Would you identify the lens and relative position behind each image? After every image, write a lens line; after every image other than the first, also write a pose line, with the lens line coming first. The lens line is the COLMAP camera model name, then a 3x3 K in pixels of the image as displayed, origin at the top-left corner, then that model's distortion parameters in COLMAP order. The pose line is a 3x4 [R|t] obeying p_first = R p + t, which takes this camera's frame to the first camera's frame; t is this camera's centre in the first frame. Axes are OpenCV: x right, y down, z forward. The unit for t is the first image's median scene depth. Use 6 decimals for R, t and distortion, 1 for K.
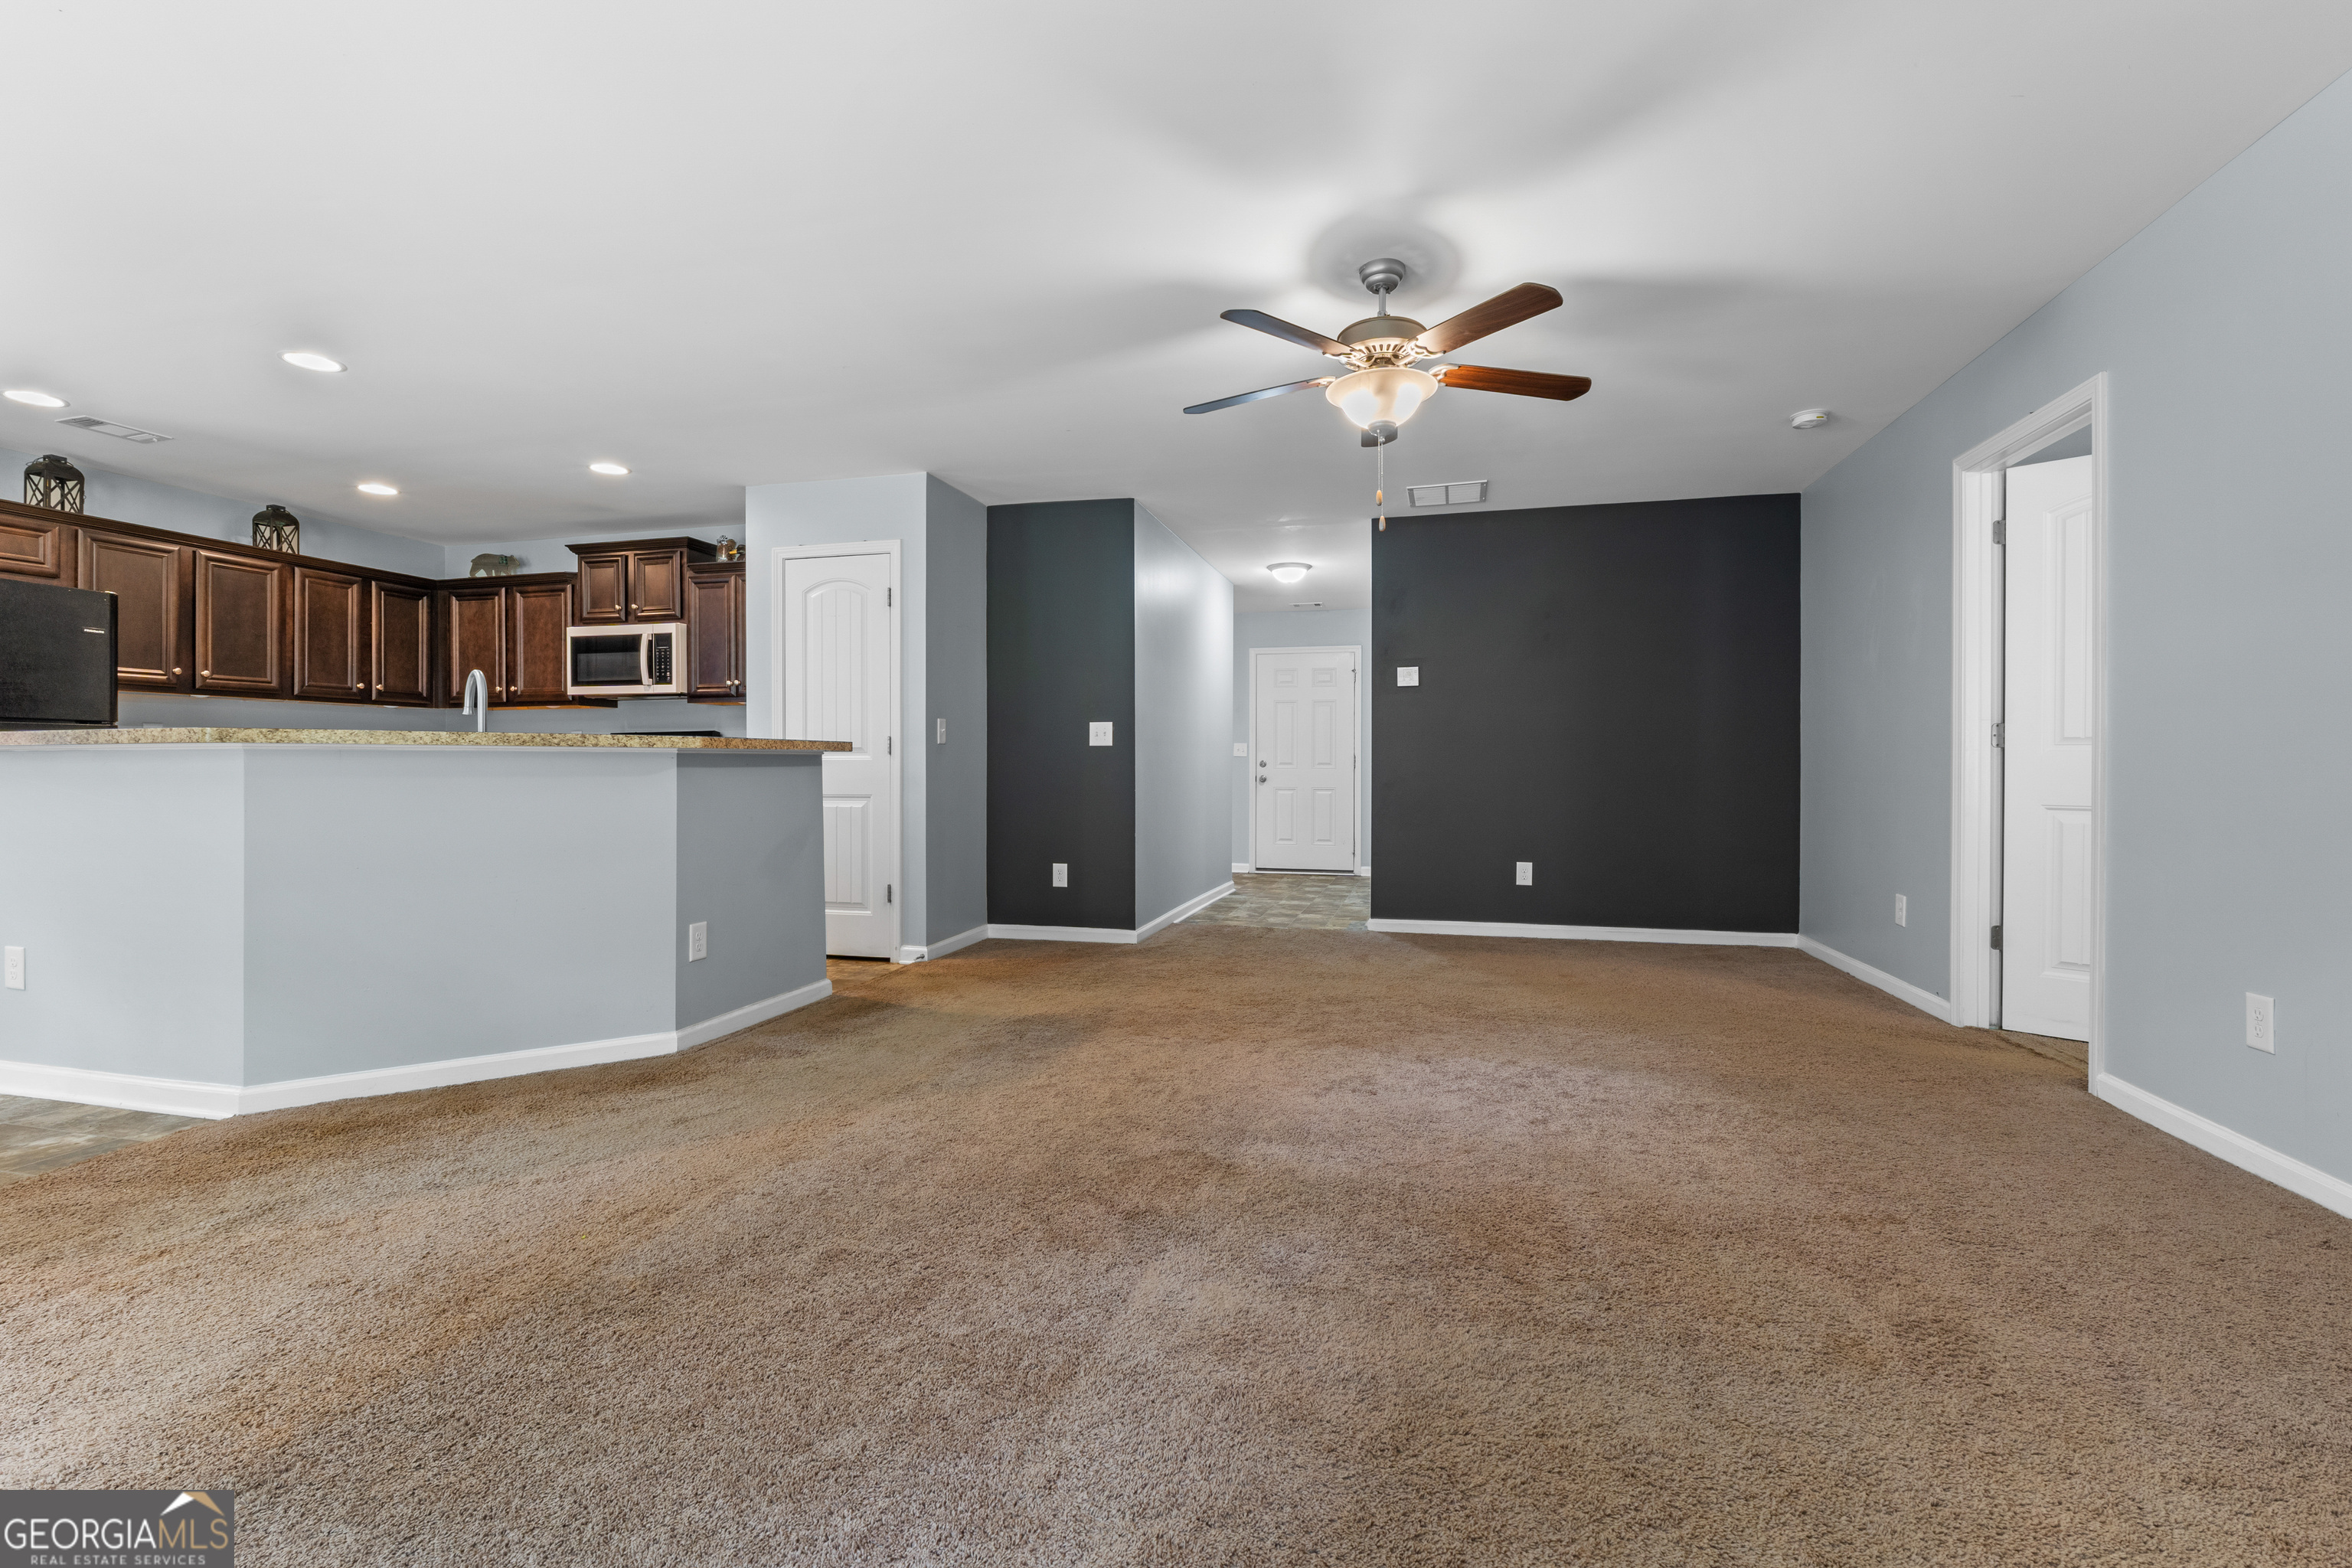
lens RADIAL K [[1015.6, 0, 1177.5], [0, 1015.6, 770.2], [0, 0, 1]] dist [-0.008321, 0.000123]
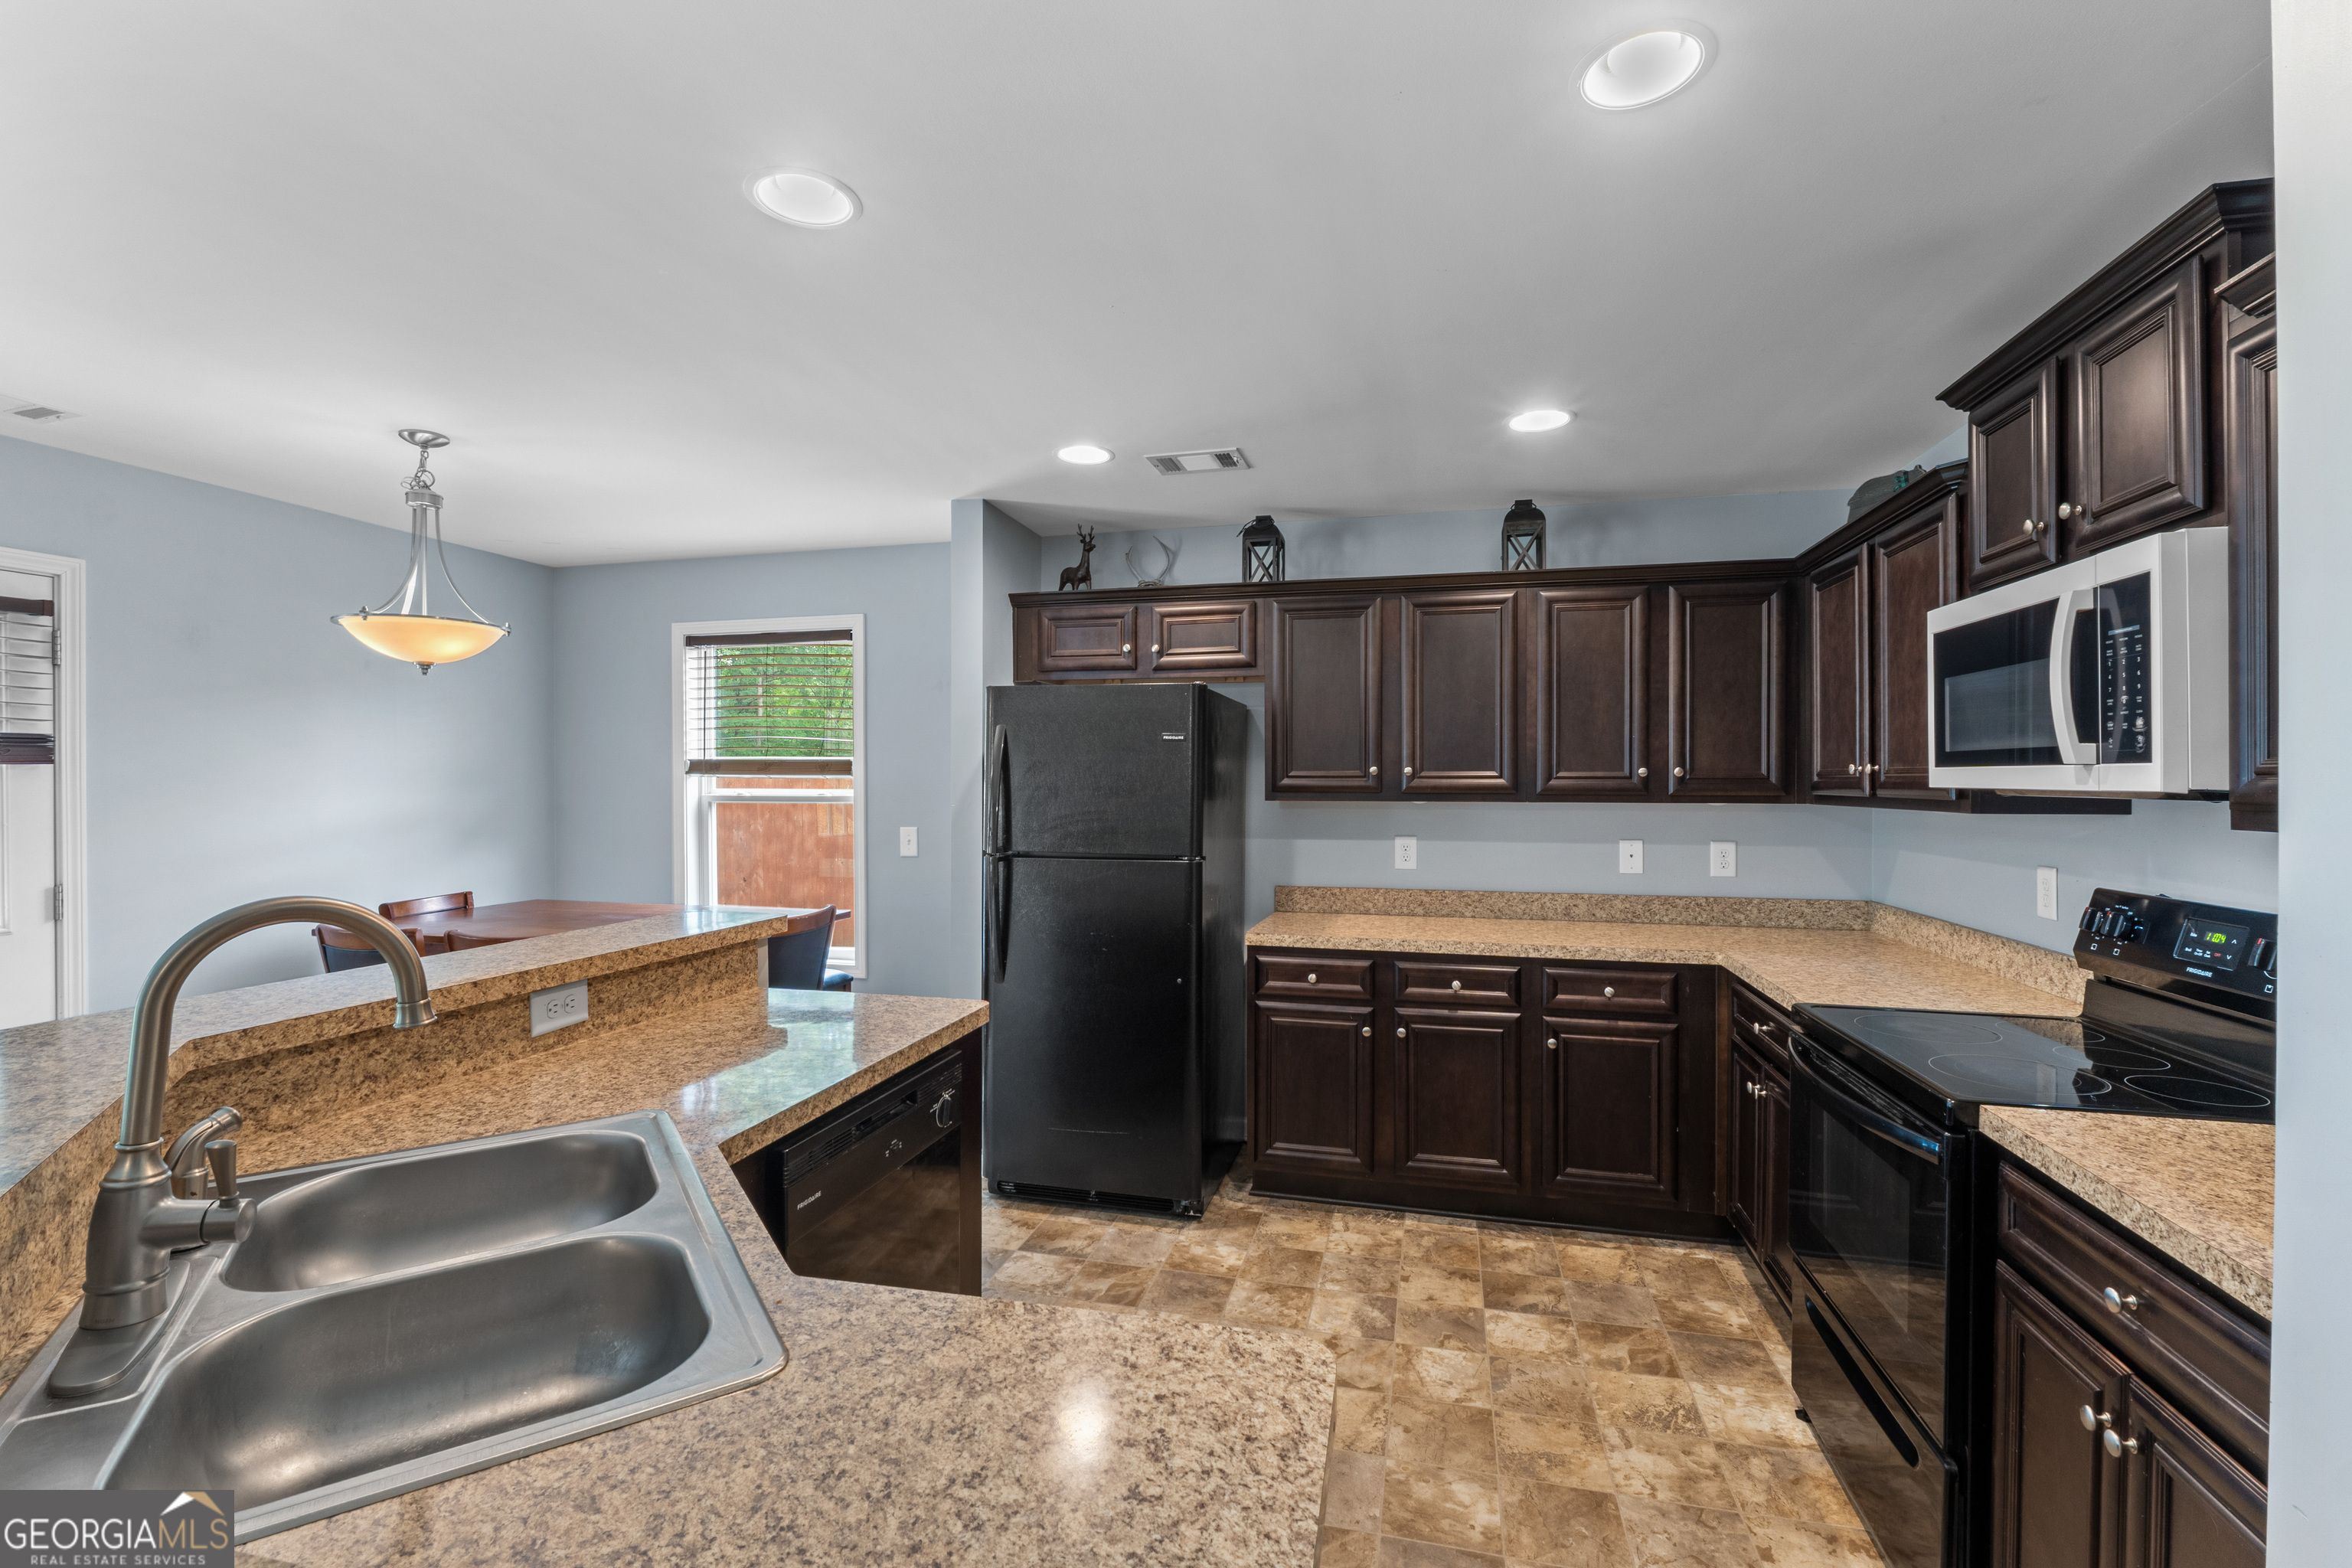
lens RADIAL K [[1015.6, 0, 1187.8], [0, 1015.6, 785.8], [0, 0, 1]] dist [-0.008321, 0.000123]
pose [[0.003199, 0.007773, -0.999965, -0.266407], [-0.004557, 0.999960, 0.007759, -0.092168], [0.999984, 0.004532, 0.003234, 0.860640]]
